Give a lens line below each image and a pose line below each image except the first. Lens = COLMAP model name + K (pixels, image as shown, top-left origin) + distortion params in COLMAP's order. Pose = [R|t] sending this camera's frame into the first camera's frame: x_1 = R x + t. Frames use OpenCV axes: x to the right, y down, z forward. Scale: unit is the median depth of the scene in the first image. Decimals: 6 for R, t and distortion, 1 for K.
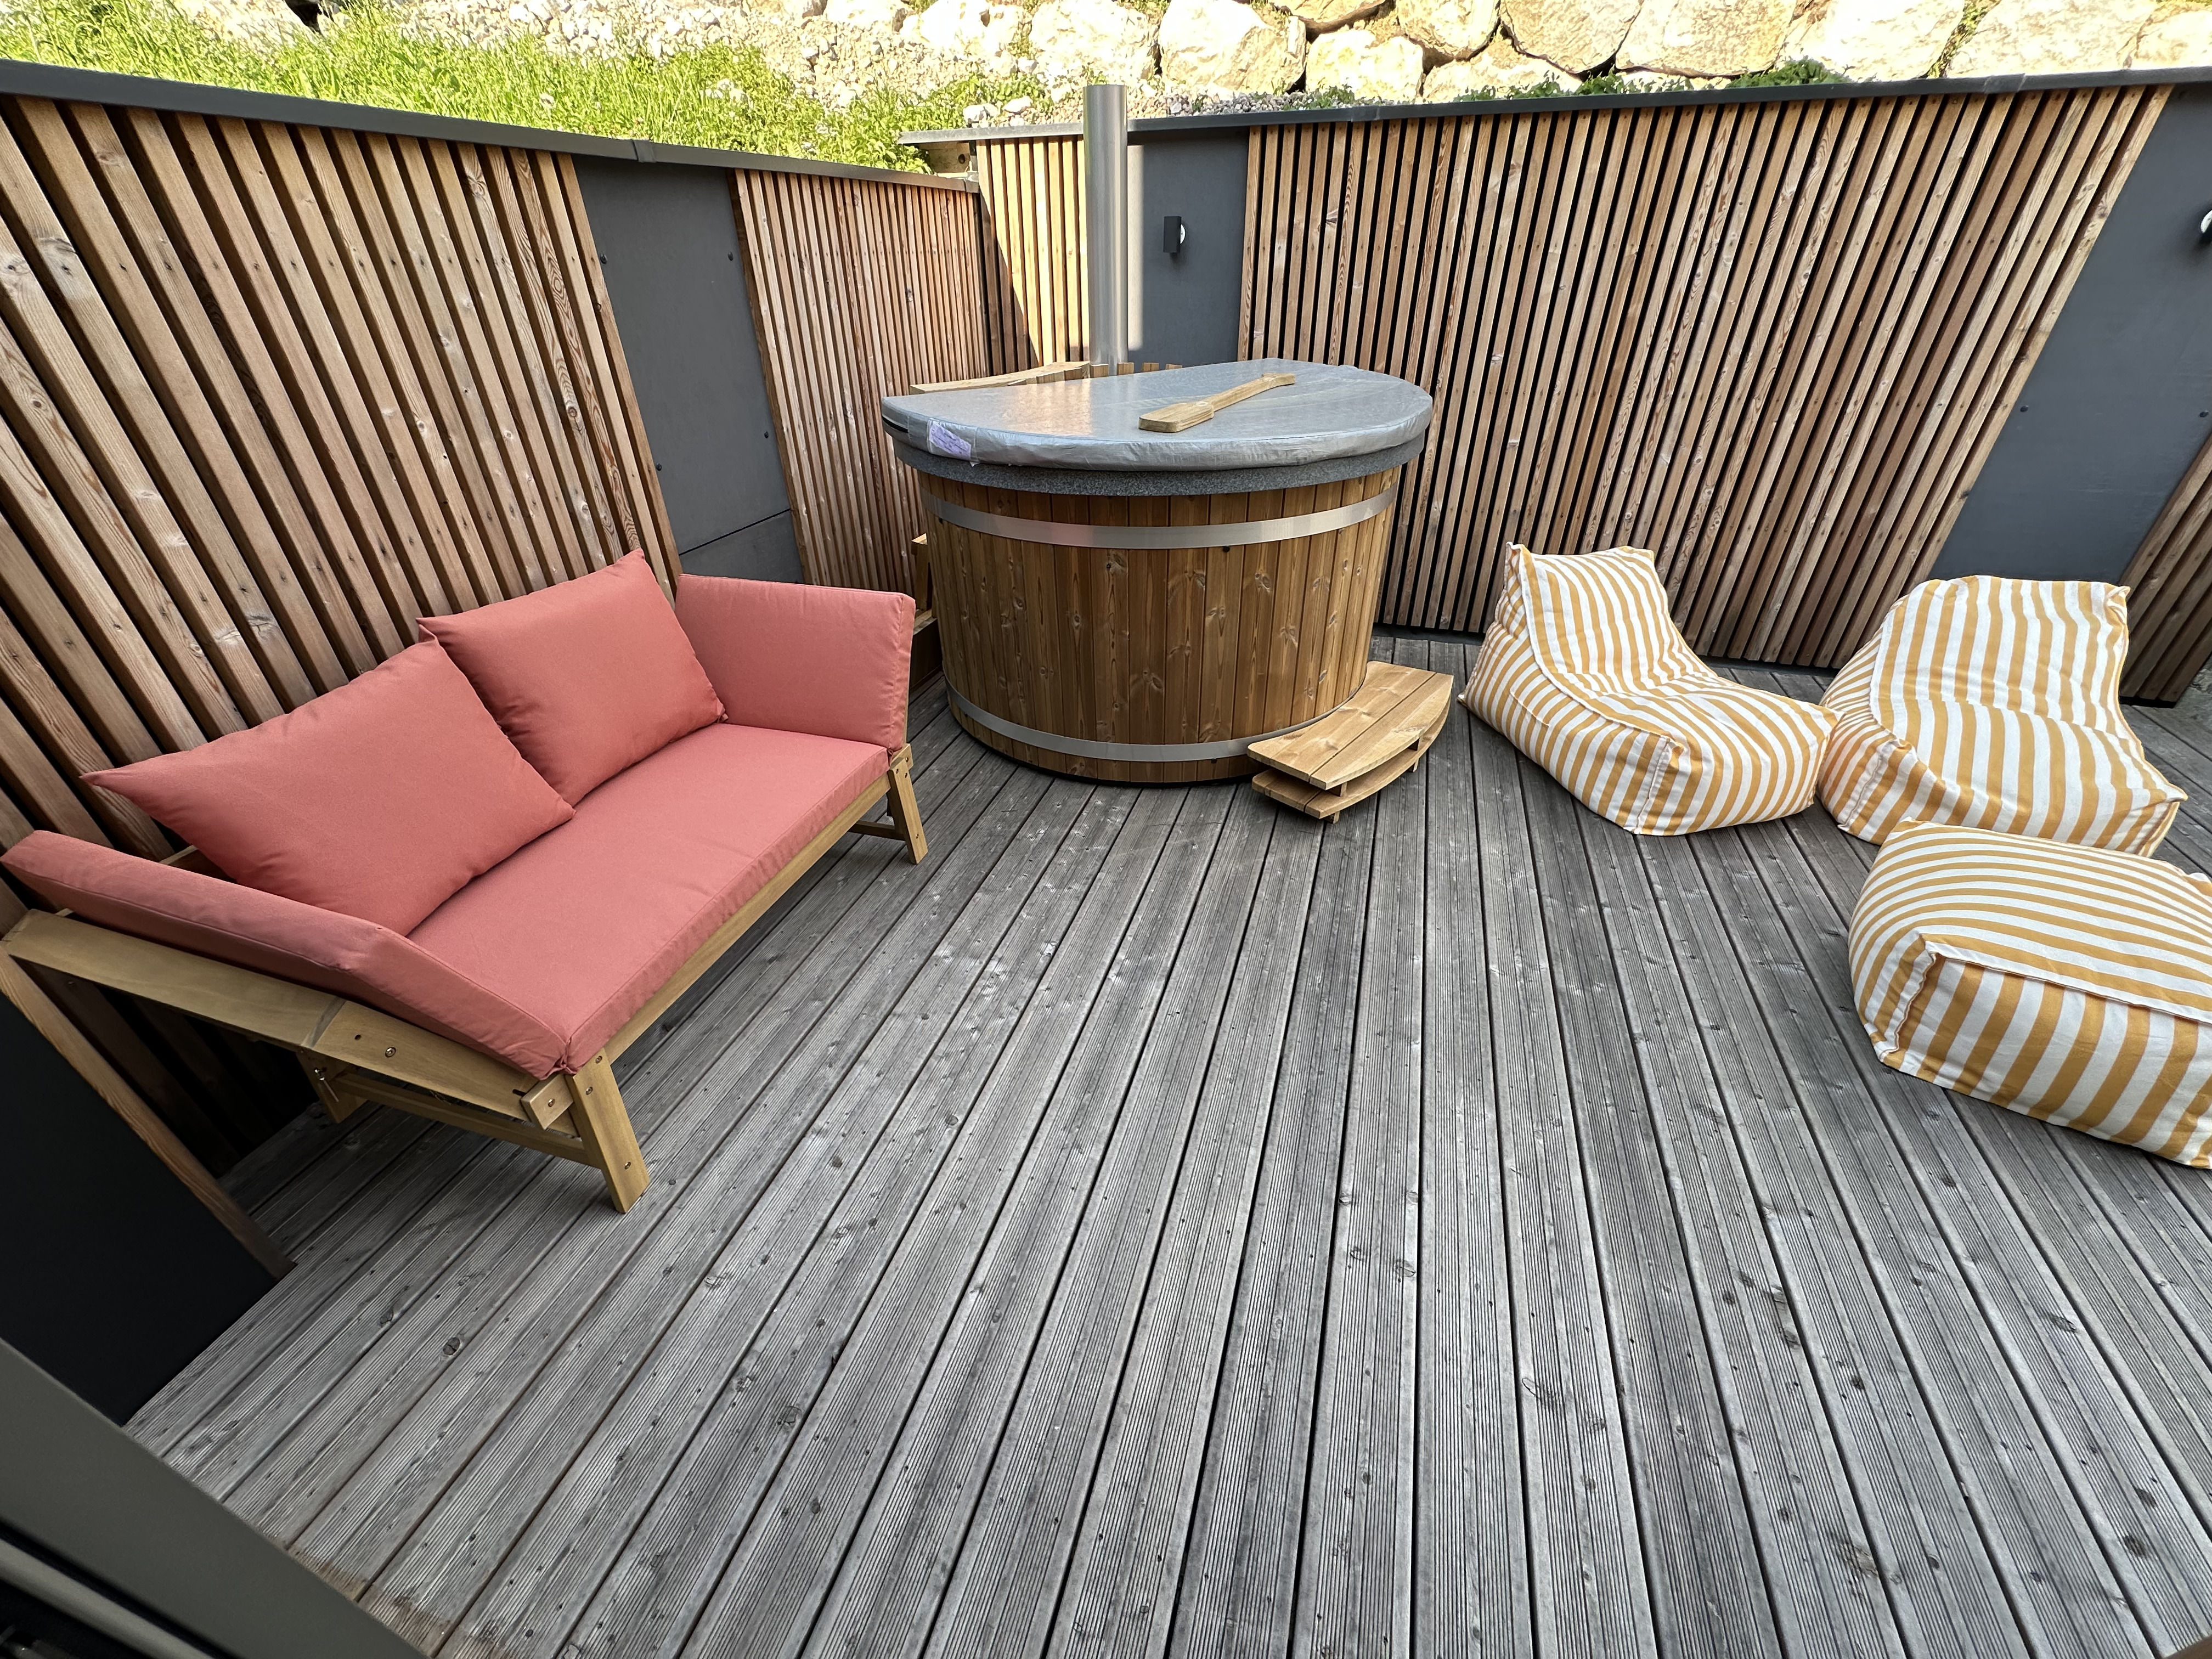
lens RADIAL K [[888.6, 0, 1109.9], [0, 888.6, 828.8], [0, 0, 1]] dist [-0.002731, 0.000274]
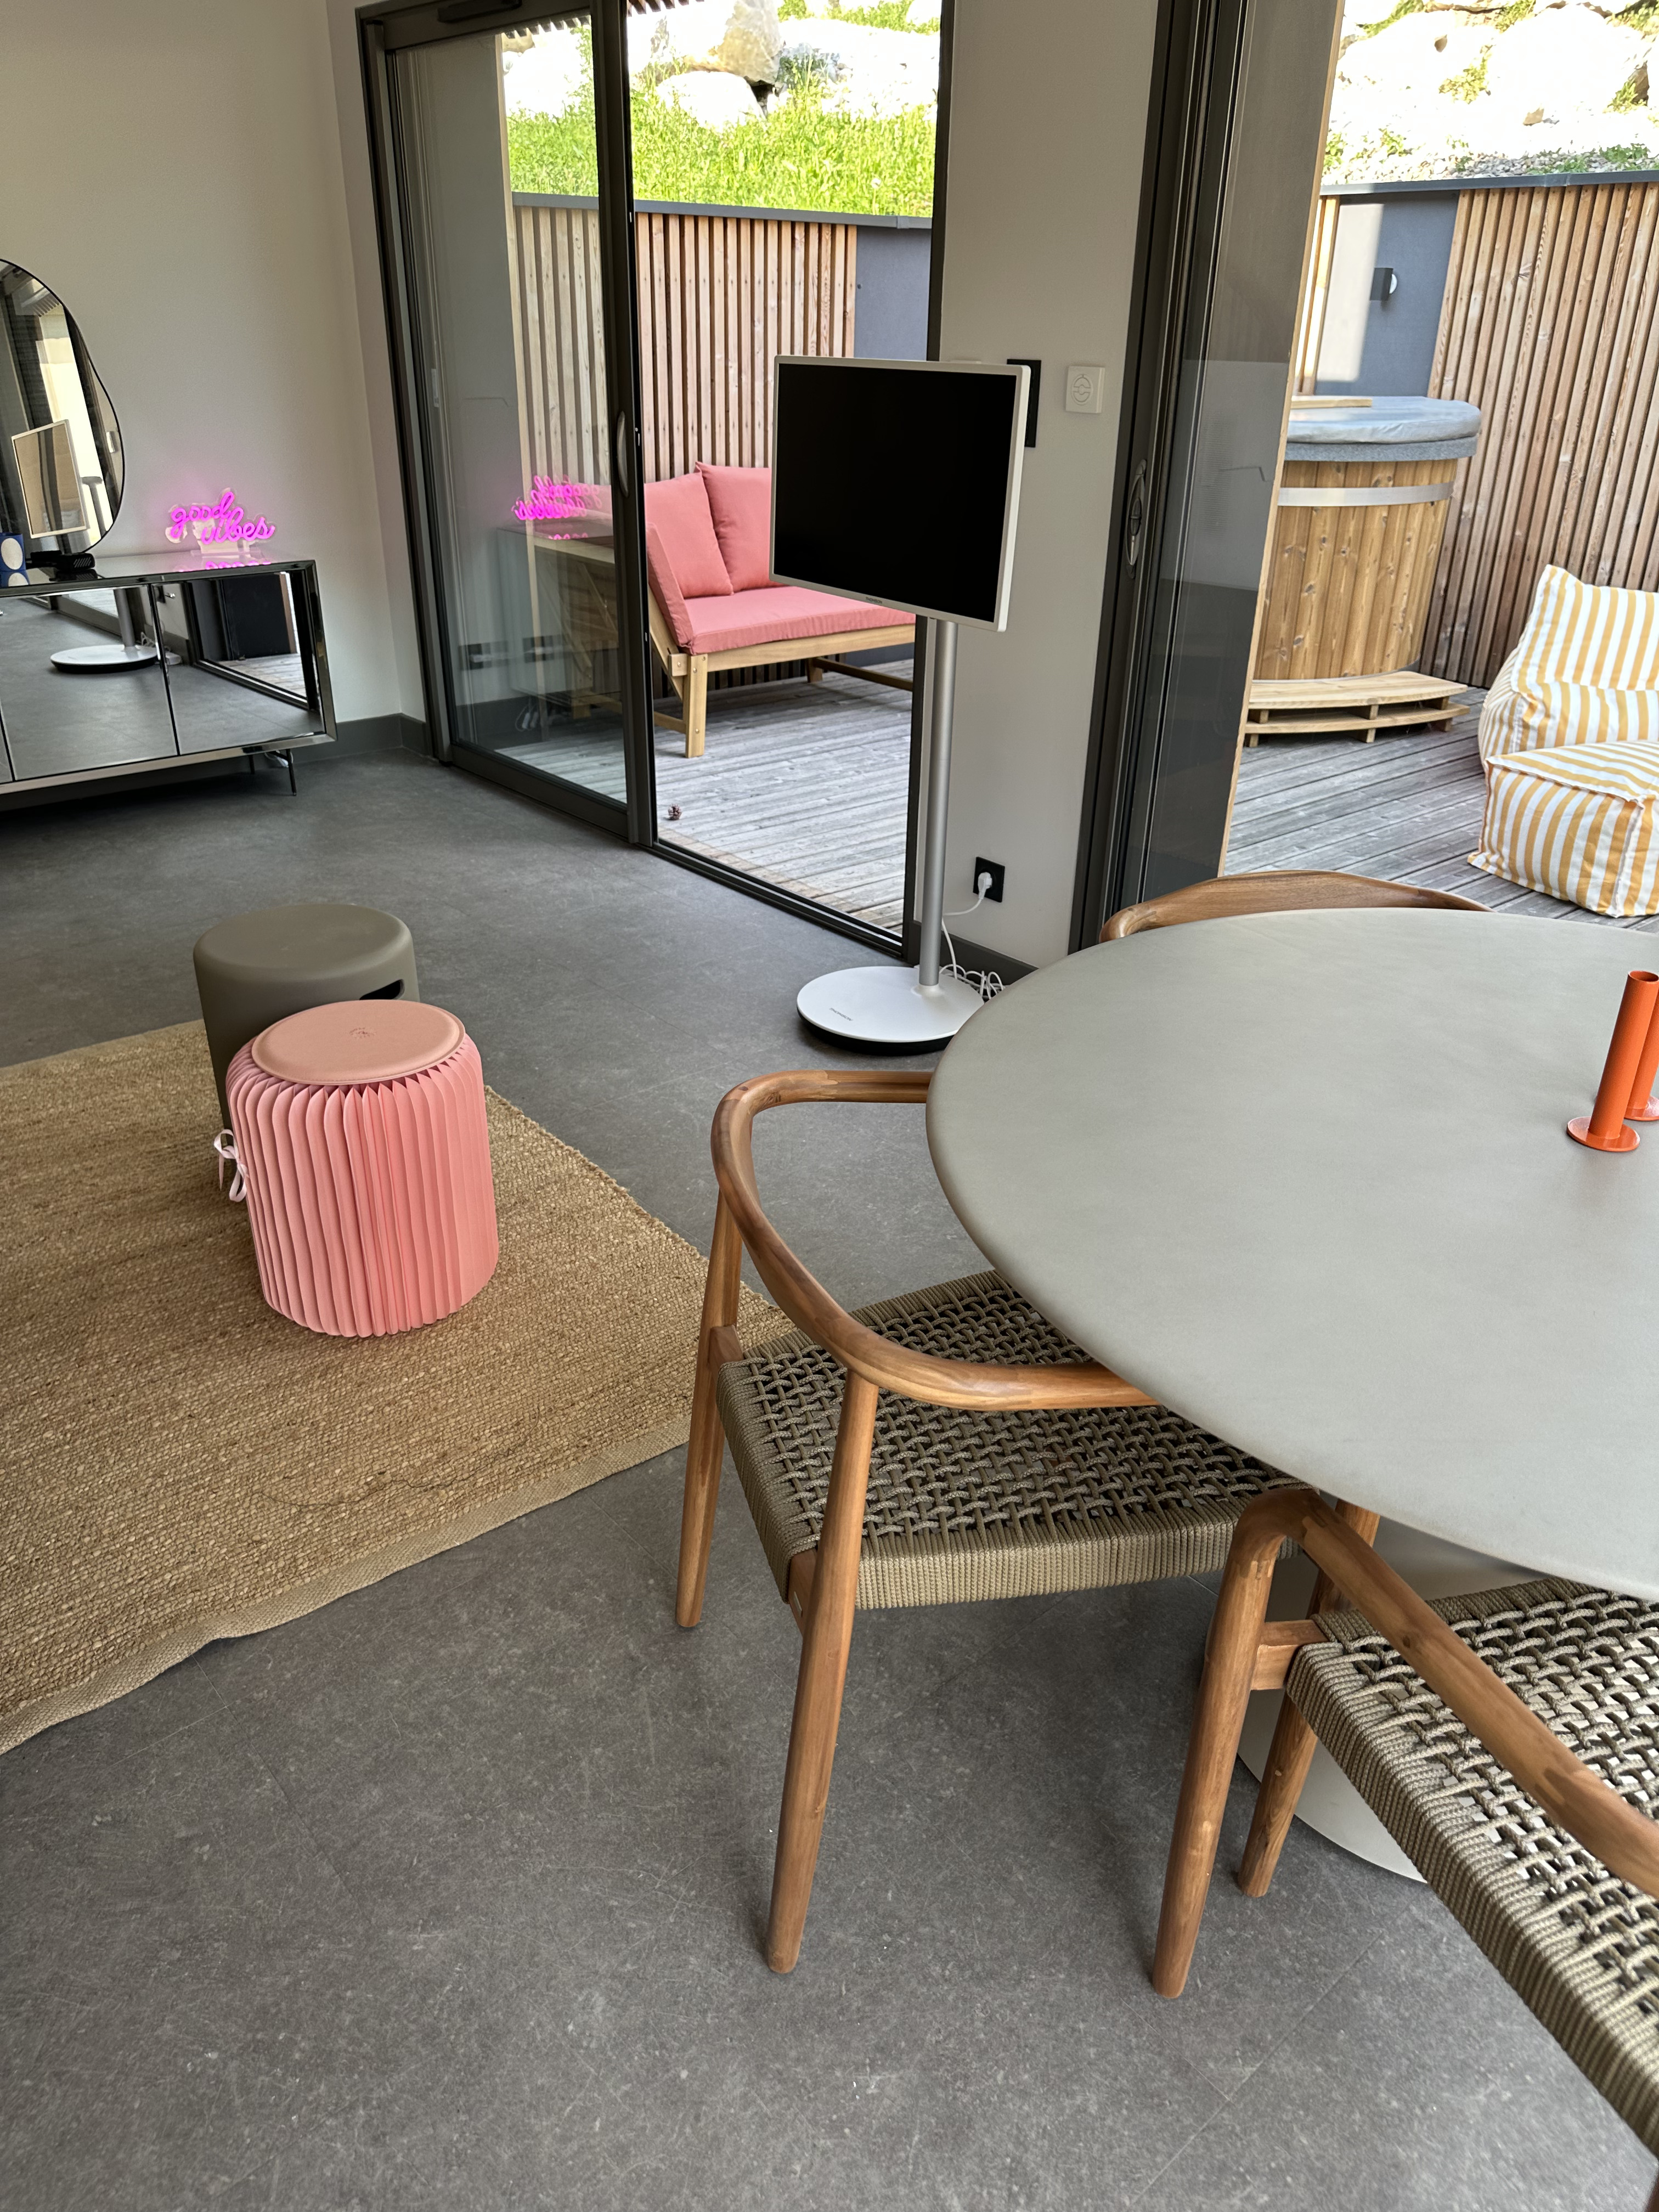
lens RADIAL K [[1565.2, 0, 829.5], [0, 1565.2, 1106.0], [0, 0, 1]] dist [0.100598, -0.153527]
pose [[0.843941, 0.263345, -0.467347, 0.874171], [-0.315220, 0.948379, -0.034827, 0.685021], [0.434050, 0.176709, 0.883388, -1.010441]]
